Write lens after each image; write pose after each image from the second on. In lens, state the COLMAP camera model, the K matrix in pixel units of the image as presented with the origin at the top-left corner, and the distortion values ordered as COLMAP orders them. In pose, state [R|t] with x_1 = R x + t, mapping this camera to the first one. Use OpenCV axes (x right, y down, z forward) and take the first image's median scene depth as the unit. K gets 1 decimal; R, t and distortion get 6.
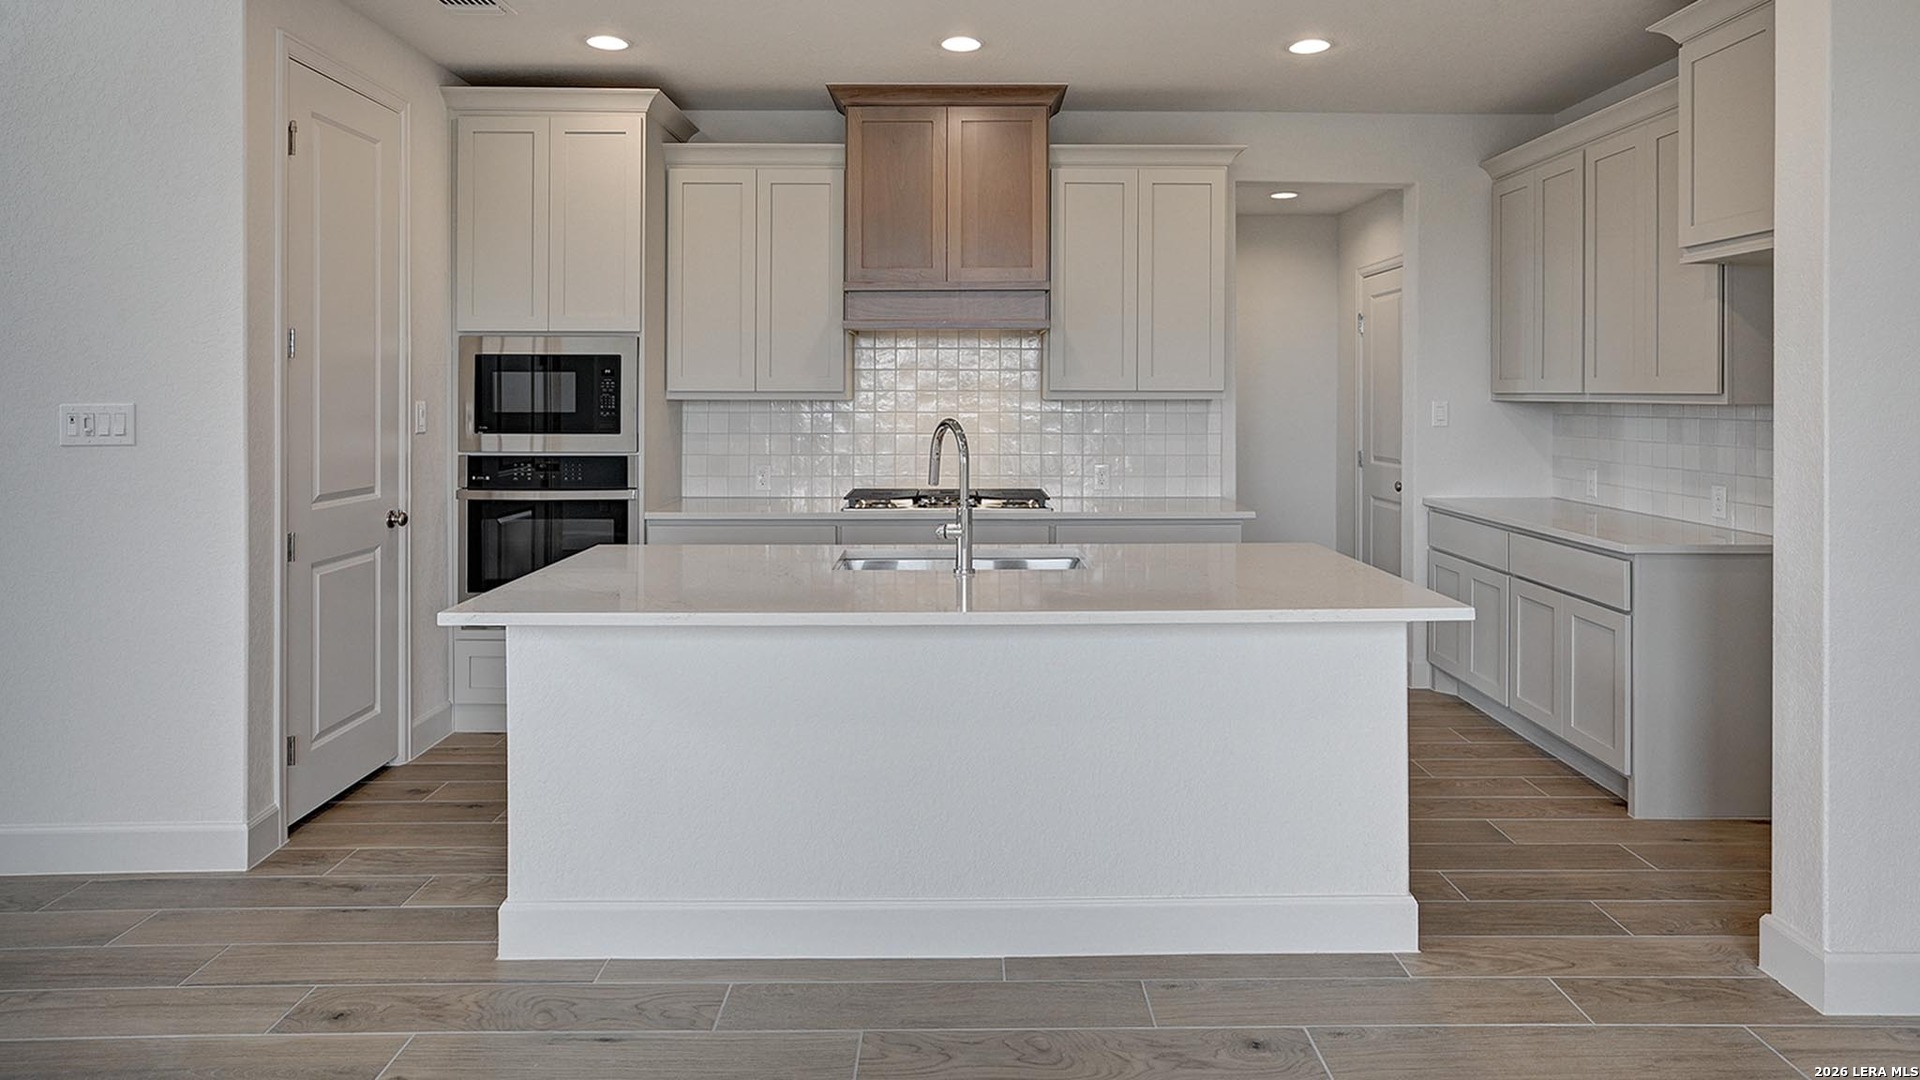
lens RADIAL K [[1155.7, 0, 959.4], [0, 1155.7, 416.1], [0, 0, 1]] dist [-0.003007, -0.000068]
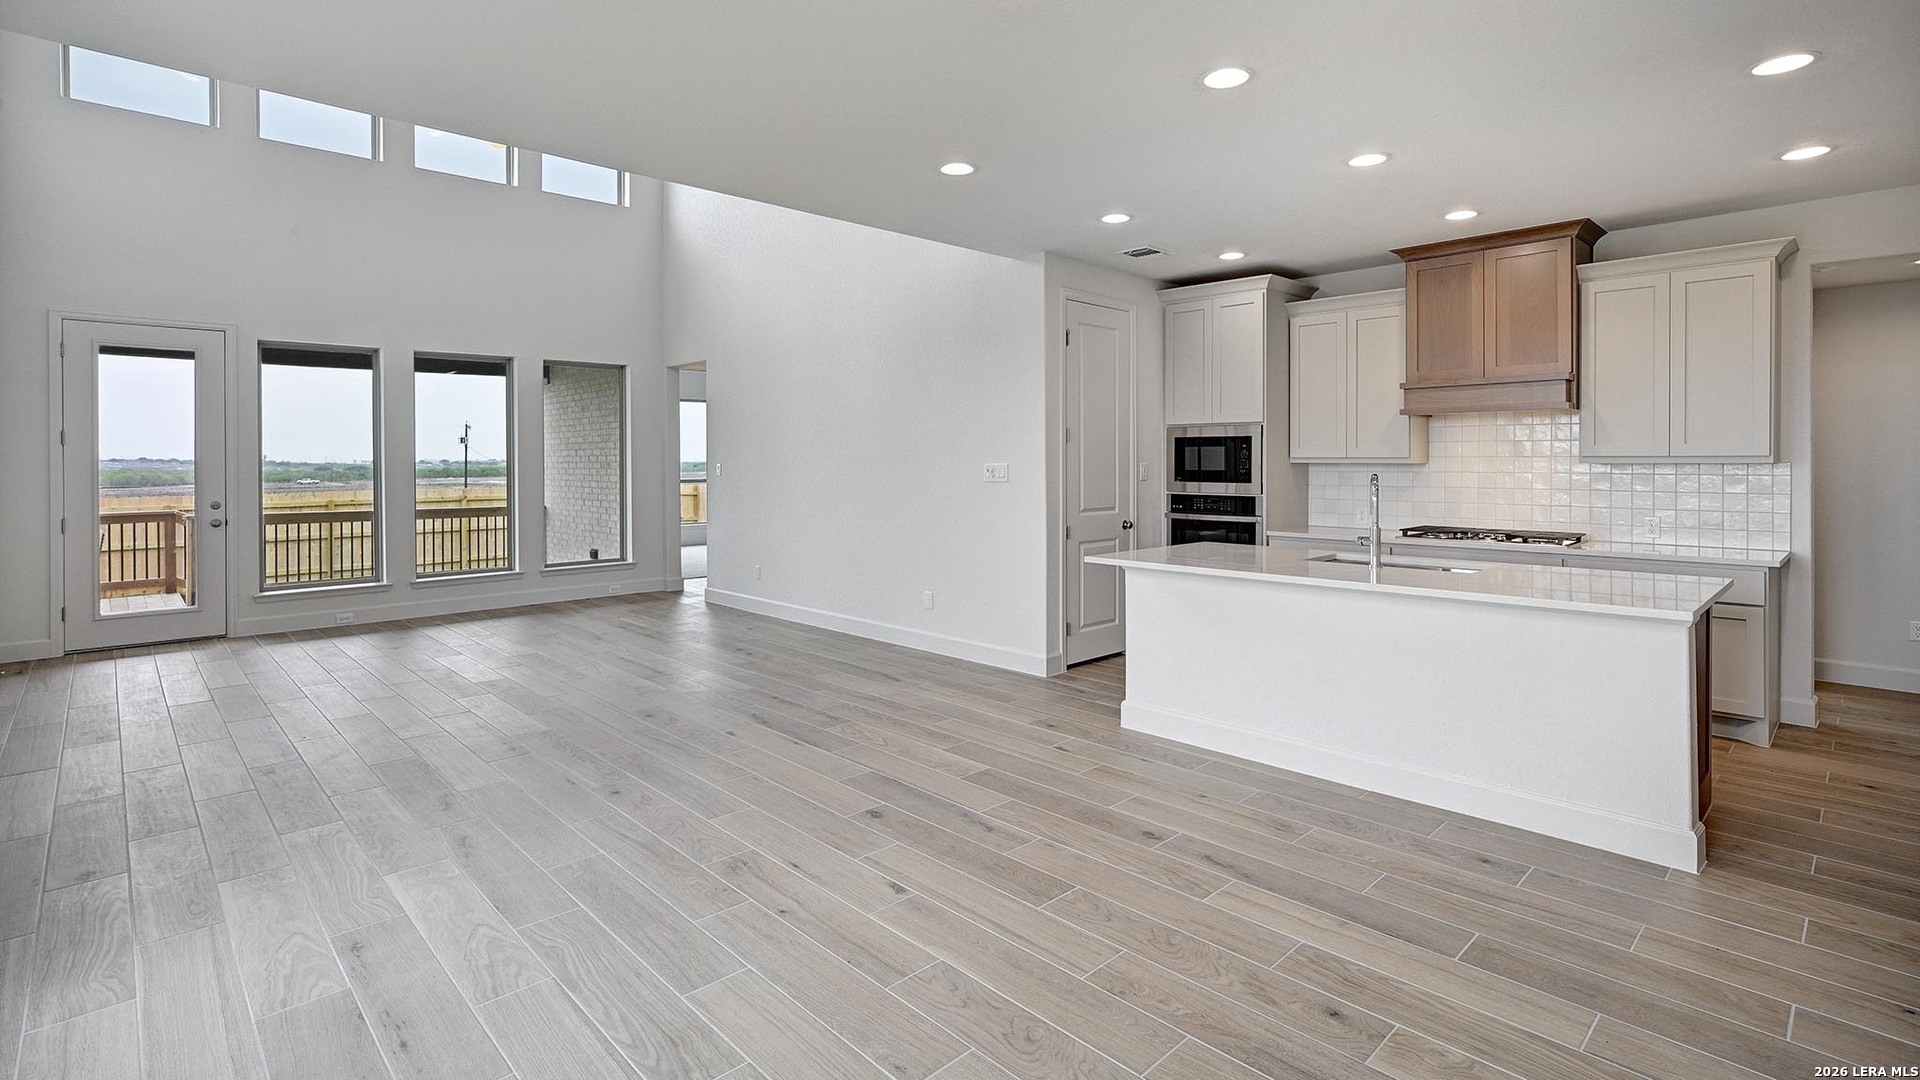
lens RADIAL K [[875.3, 0, 960.0], [0, 875.3, 540.0], [0, 0, 1]] dist [-0.000908, -0.000046]
pose [[0.702107, 0.062846, -0.709293, 0.318866], [-0.012677, 0.997043, 0.075794, 0.006679], [0.711959, -0.044224, 0.700827, -0.199704]]
